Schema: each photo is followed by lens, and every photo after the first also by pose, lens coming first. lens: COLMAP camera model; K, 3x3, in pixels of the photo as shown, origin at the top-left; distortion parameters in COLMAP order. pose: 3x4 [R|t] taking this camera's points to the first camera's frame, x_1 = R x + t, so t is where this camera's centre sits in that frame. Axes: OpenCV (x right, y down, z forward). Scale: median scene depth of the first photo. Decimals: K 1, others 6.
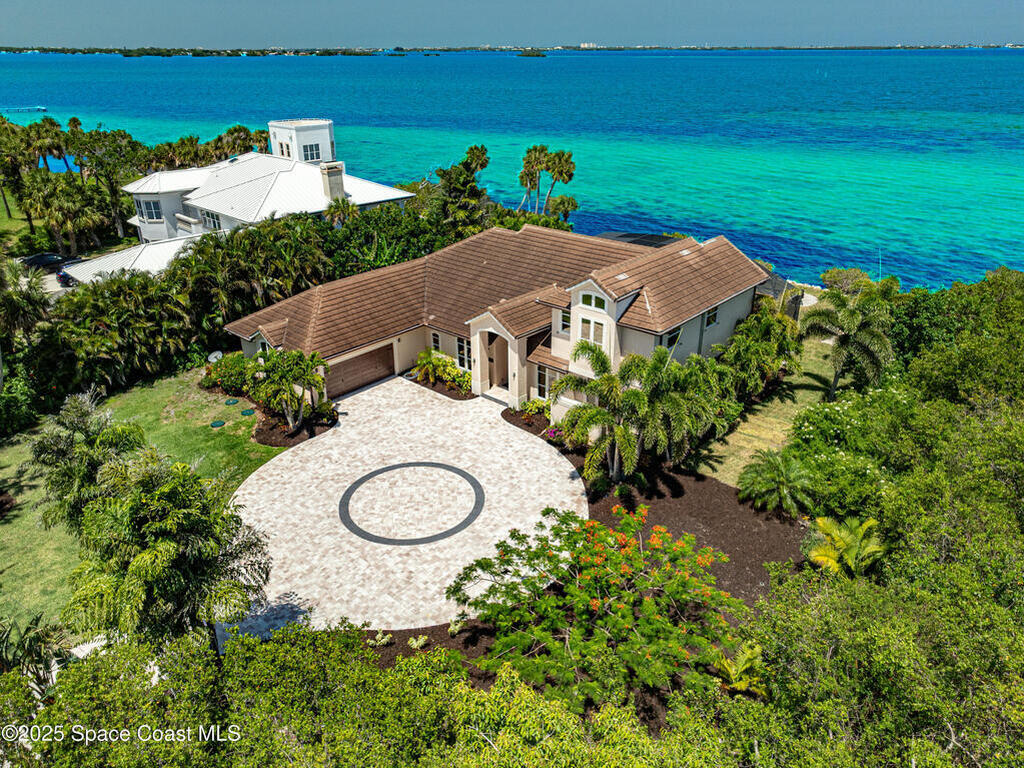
lens RADIAL K [[691.4, 0, 512.3], [0, 691.4, 403.8], [0, 0, 1]] dist [0.018179, 0.000247]
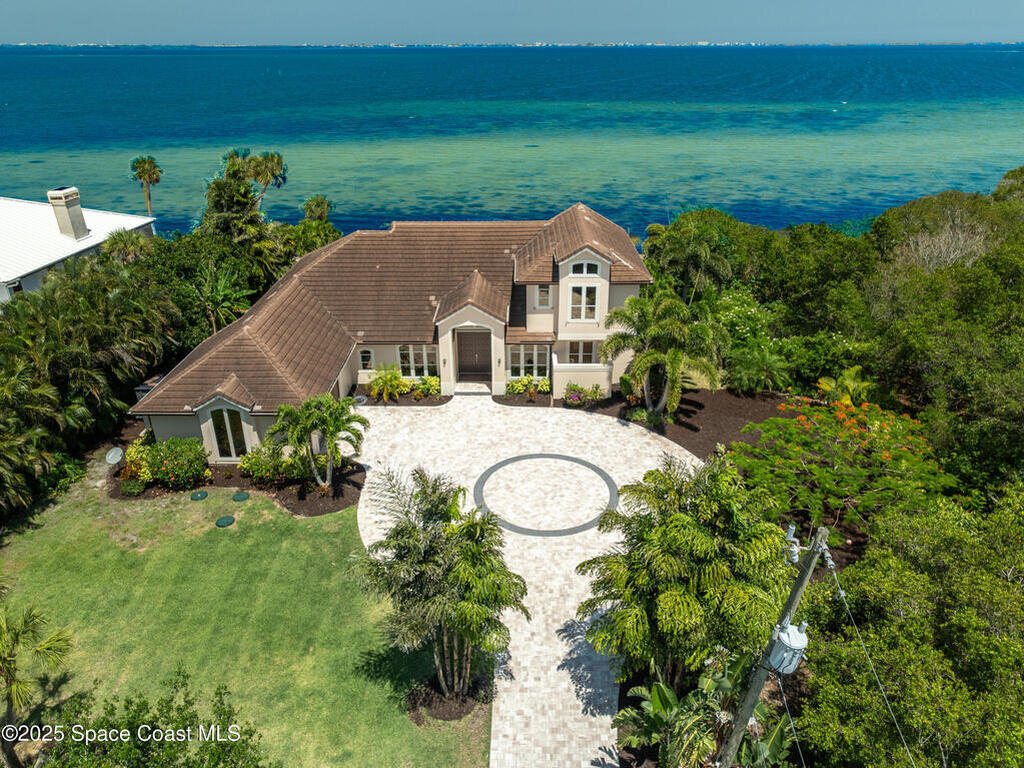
lens RADIAL K [[727.9, 0, 512.0], [0, 727.9, 384.0], [0, 0, 1]] dist [-0.003824, -0.001974]
pose [[0.746019, -0.276675, 0.605728, -0.617133], [0.298361, 0.952070, 0.067408, -0.073539], [-0.595345, 0.130438, 0.792811, 0.147499]]
